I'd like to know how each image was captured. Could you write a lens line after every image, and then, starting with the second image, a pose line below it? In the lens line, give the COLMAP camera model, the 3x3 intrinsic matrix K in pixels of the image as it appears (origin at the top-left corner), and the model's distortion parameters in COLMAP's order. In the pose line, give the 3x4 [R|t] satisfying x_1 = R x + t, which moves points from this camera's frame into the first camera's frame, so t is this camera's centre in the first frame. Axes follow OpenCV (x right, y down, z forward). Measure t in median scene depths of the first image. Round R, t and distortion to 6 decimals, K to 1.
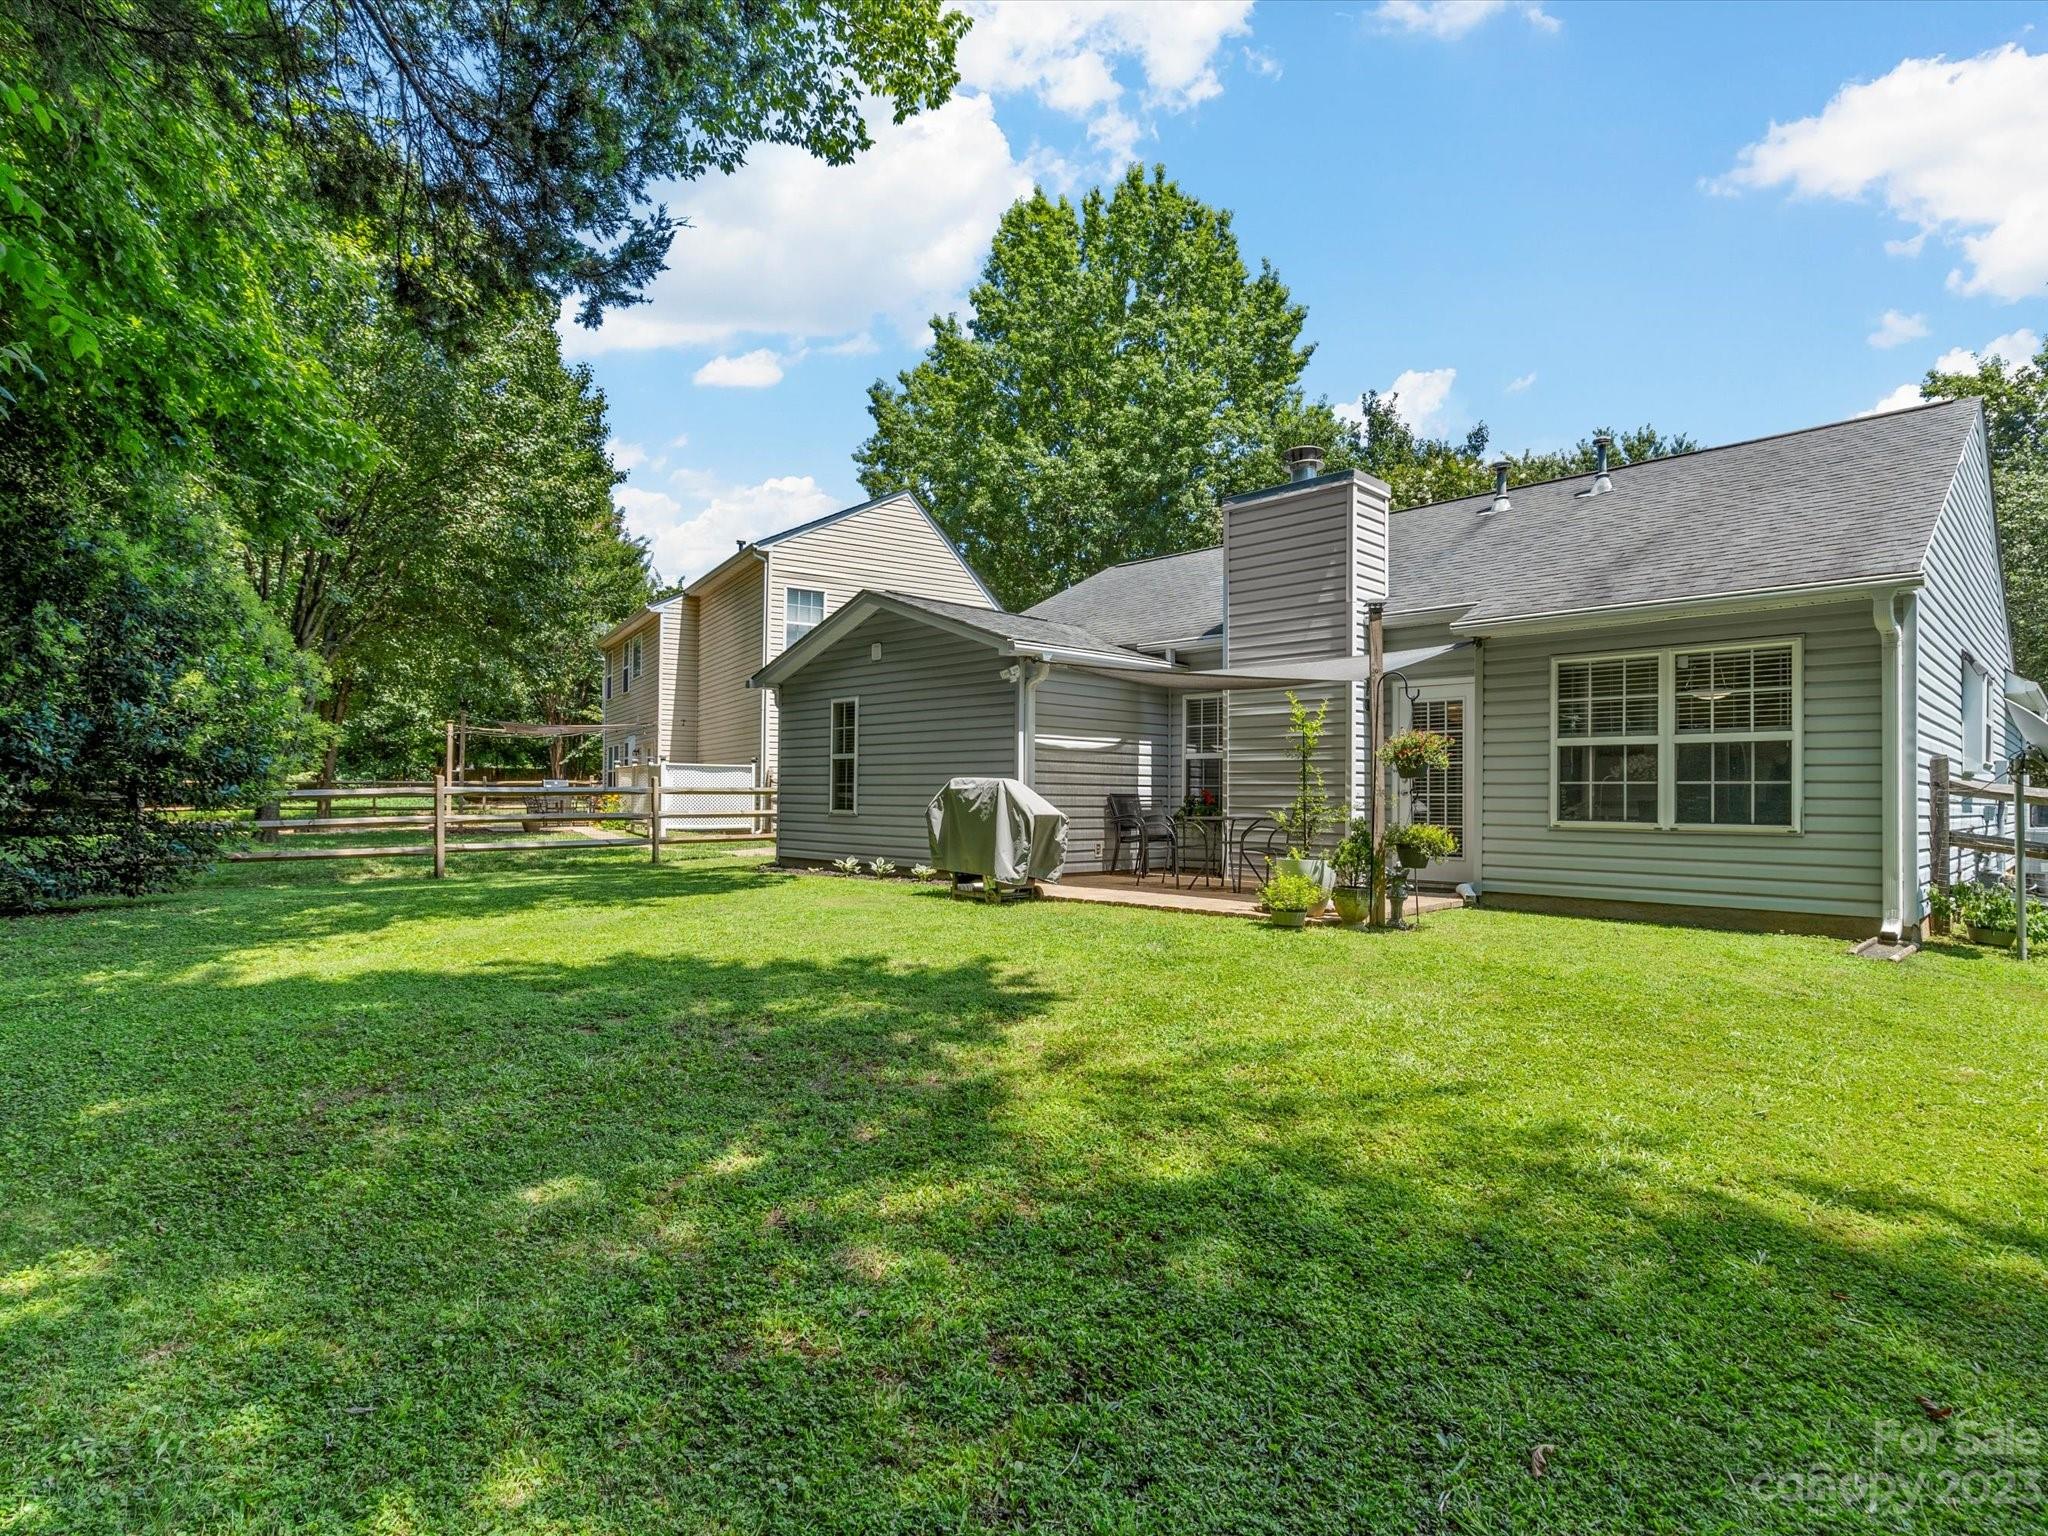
lens RADIAL K [[1072.1, 0, 1020.6], [0, 1072.1, 772.0], [0, 0, 1]] dist [-0.004041, 0.001825]
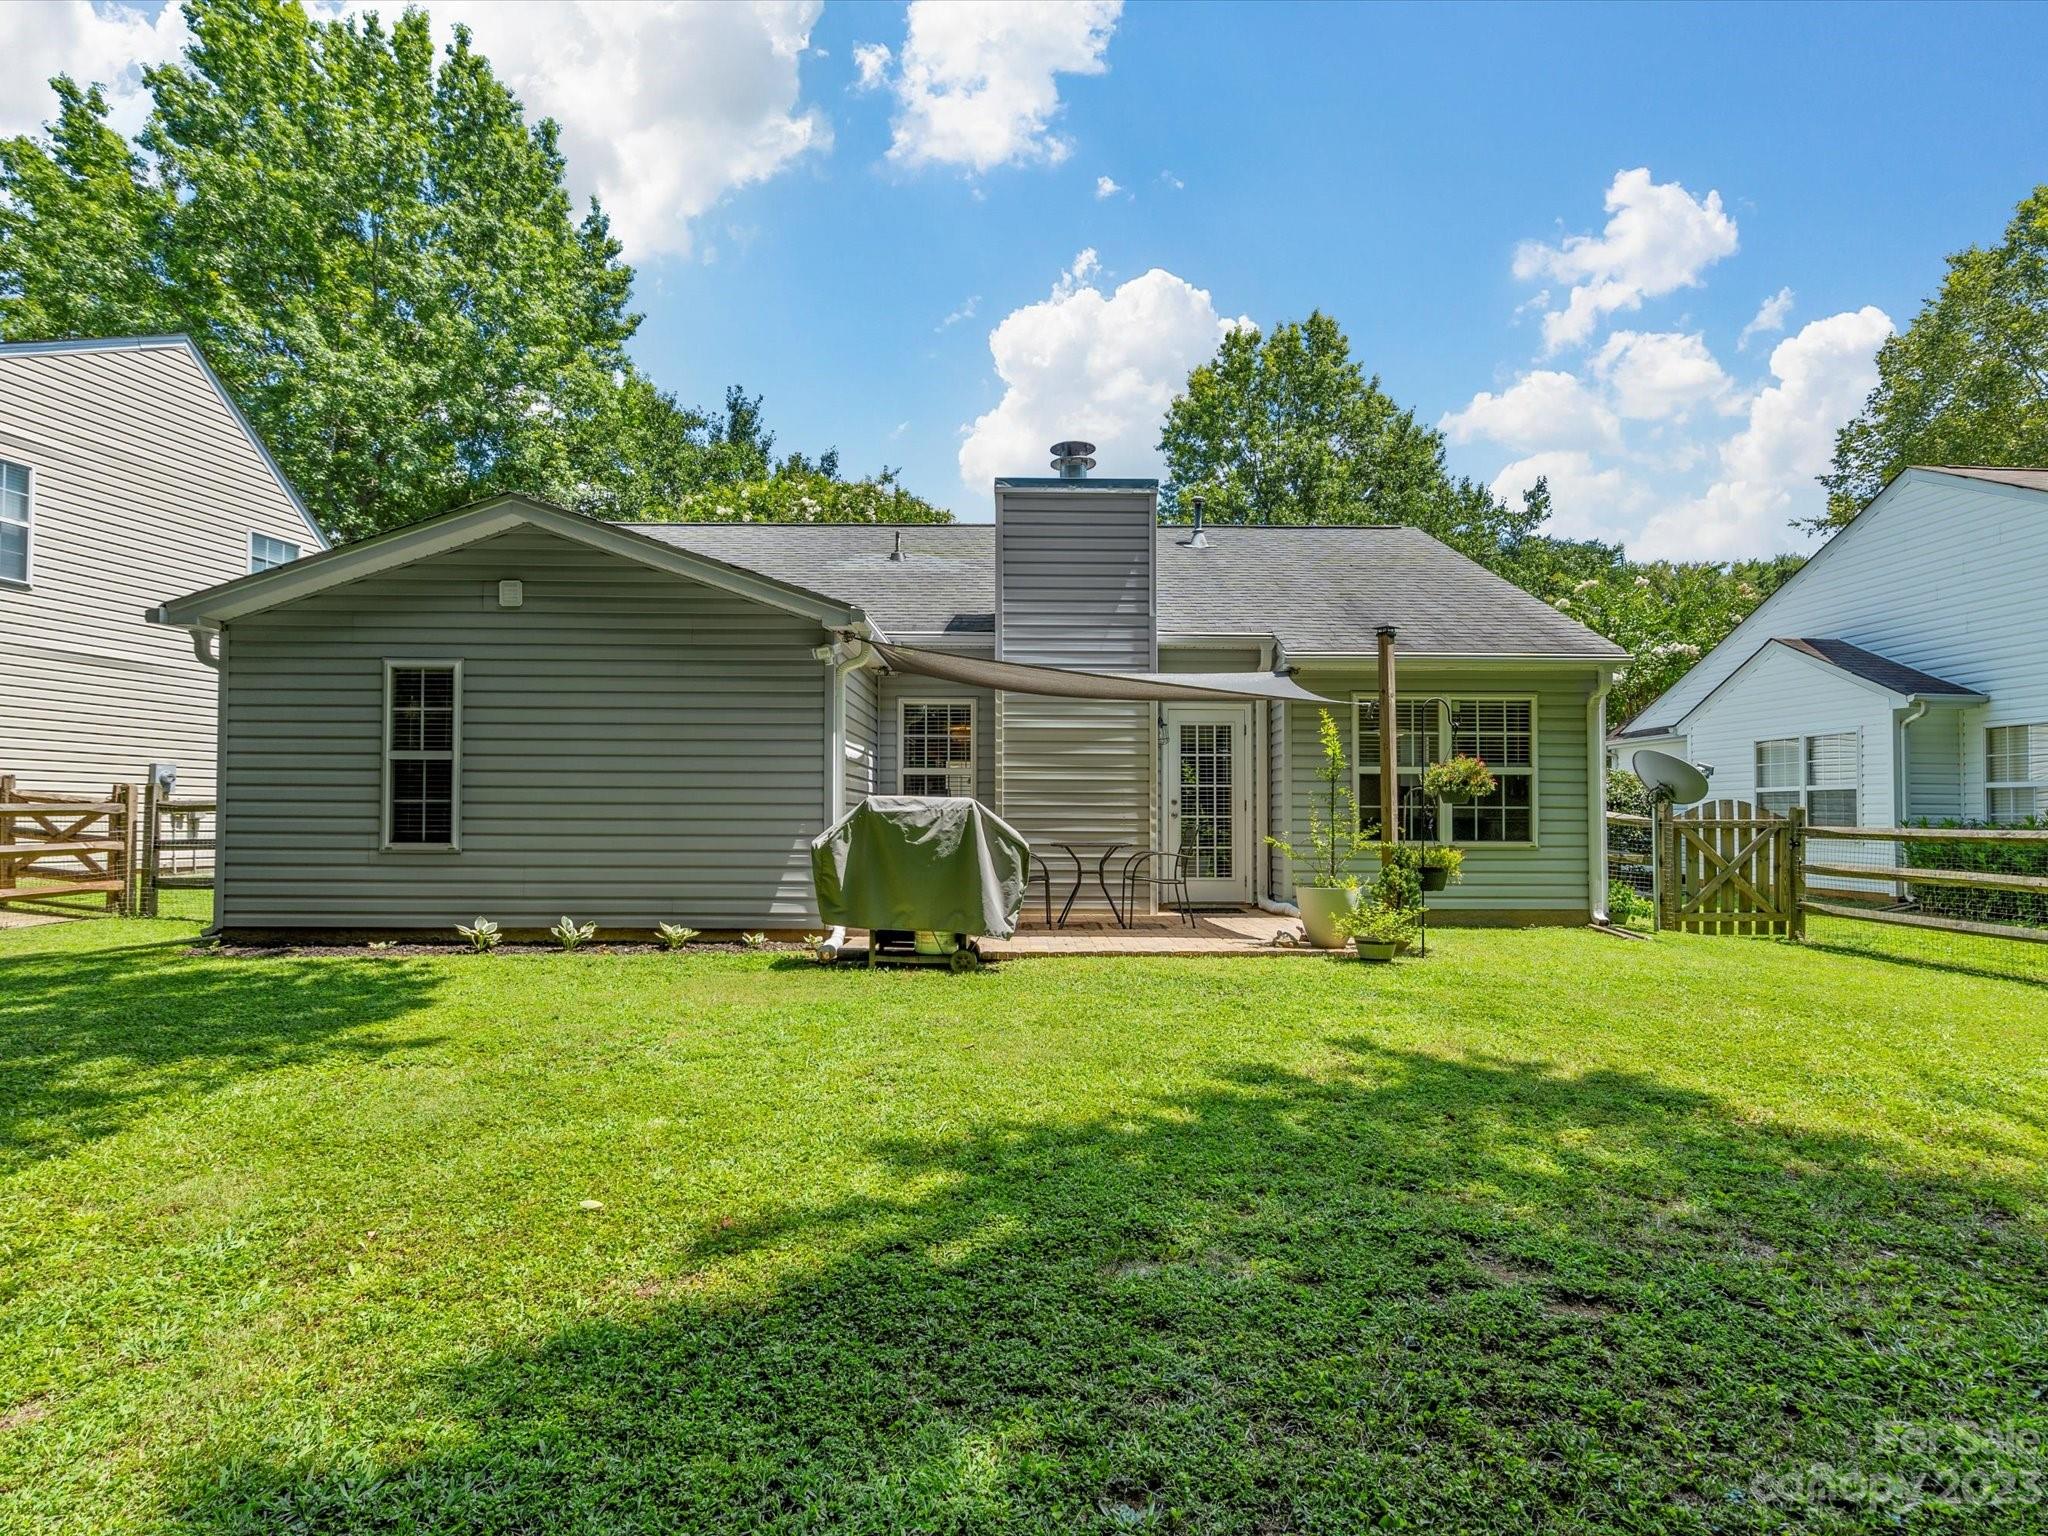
lens RADIAL K [[1072.1, 0, 1016.5], [0, 1072.1, 805.1], [0, 0, 1]] dist [-0.004041, 0.001825]
pose [[0.695118, 0.004554, 0.718881, -0.459547], [-0.016002, 0.999830, 0.009139, 0.003194], [-0.718717, -0.017857, 0.695073, 0.411032]]
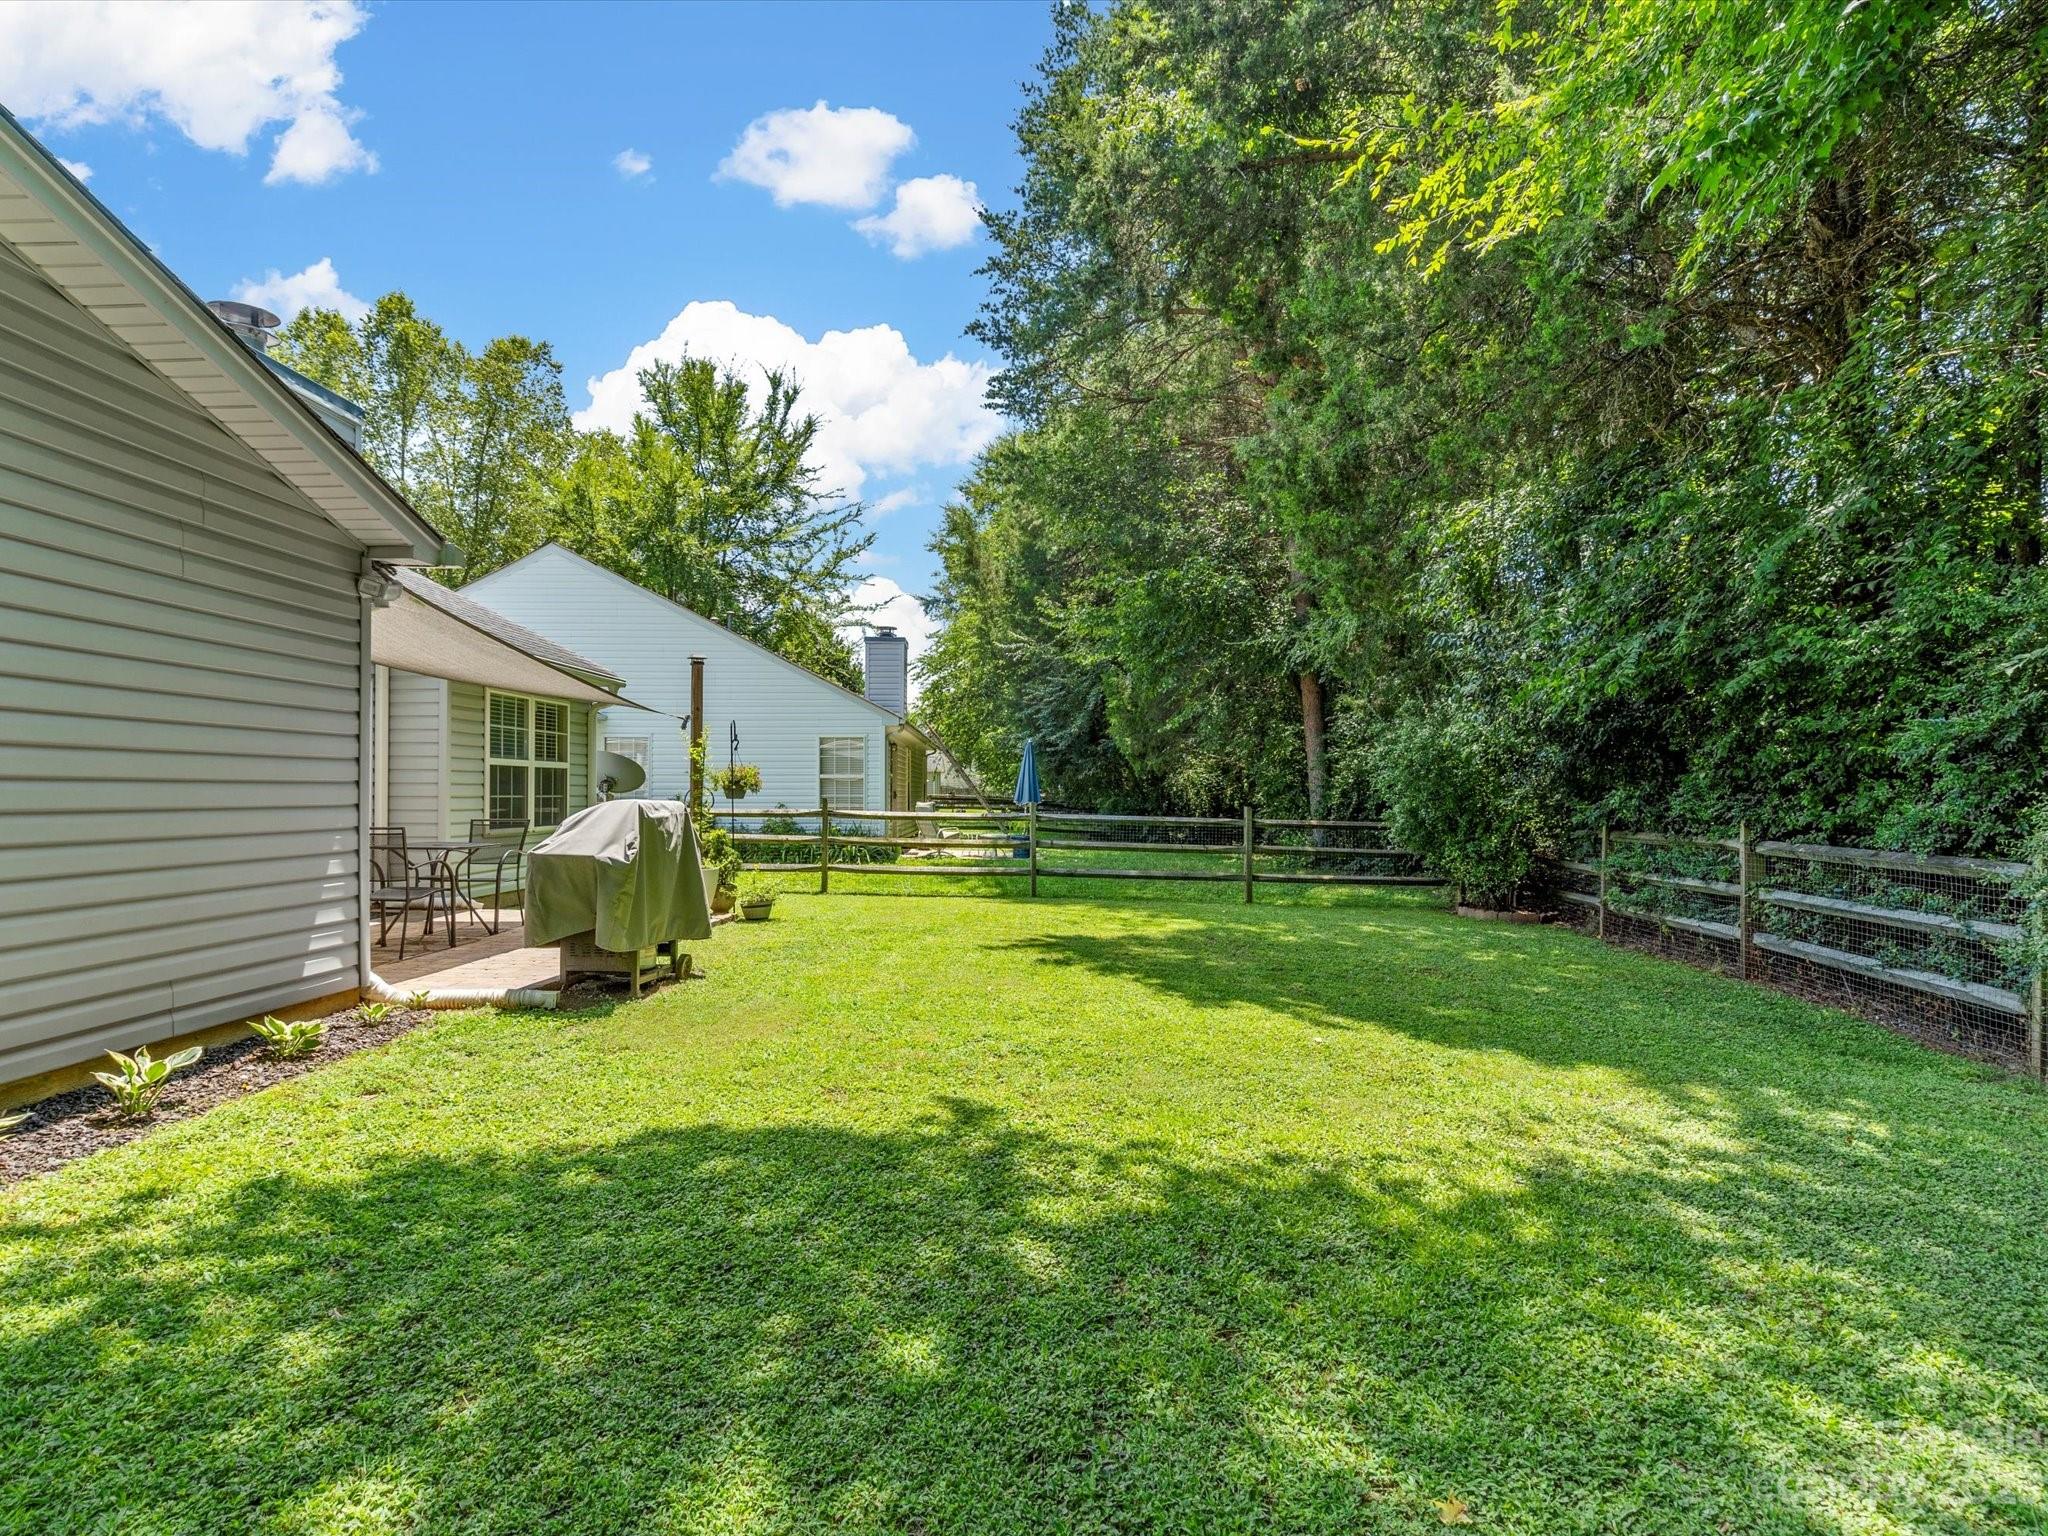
lens RADIAL K [[1072.1, 0, 1037.1], [0, 1072.1, 788.1], [0, 0, 1]] dist [-0.004041, 0.001825]
pose [[-0.695407, -0.008481, 0.718566, -0.615720], [-0.027087, 0.999529, -0.014417, 0.001274], [-0.718105, -0.029490, -0.695309, 1.168098]]
